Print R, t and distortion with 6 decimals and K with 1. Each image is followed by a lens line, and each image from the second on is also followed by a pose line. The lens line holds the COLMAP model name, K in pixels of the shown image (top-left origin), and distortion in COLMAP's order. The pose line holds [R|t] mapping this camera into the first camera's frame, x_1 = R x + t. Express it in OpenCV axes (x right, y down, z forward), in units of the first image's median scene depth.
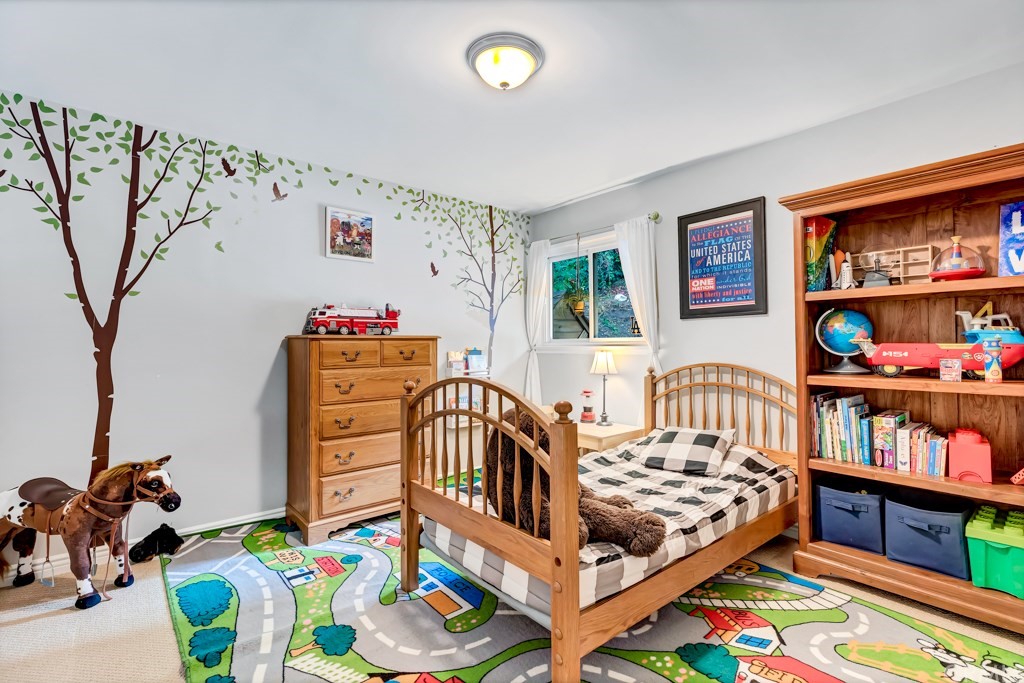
lens RADIAL K [[470.6, 0, 517.1], [0, 470.6, 341.8], [0, 0, 1]] dist [0.005228, 0.000434]
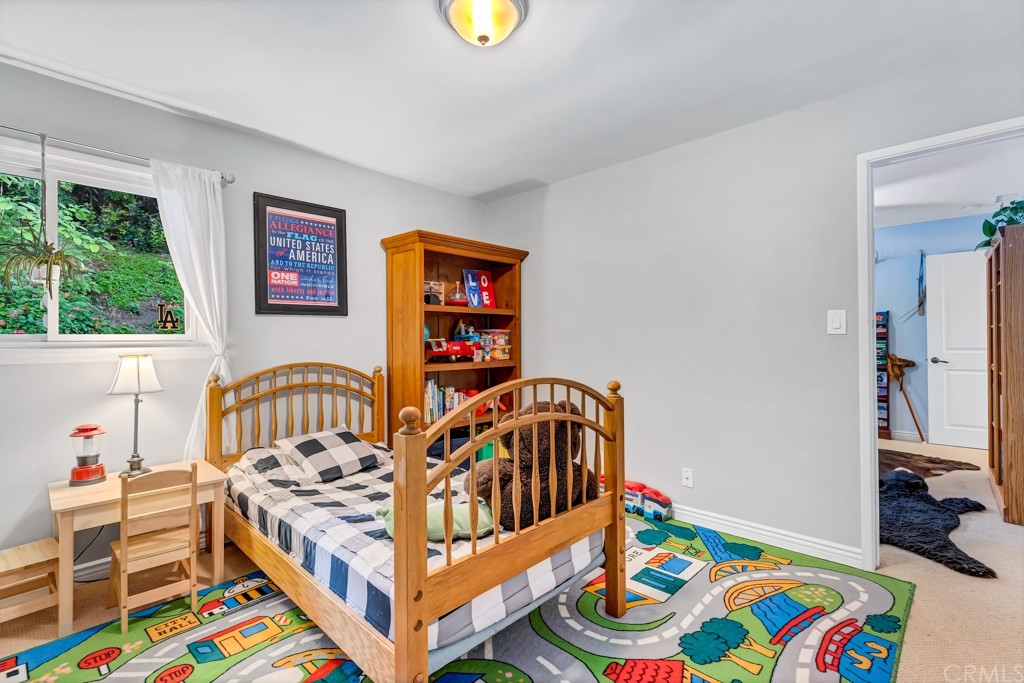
lens RADIAL K [[470.6, 0, 510.9], [0, 470.6, 339.3], [0, 0, 1]] dist [0.005228, 0.000434]
pose [[-0.109389, 0.003512, 0.993993, -0.566977], [0.001459, 0.999993, -0.003373, 0.001043], [-0.993998, 0.001081, -0.109393, 0.665528]]
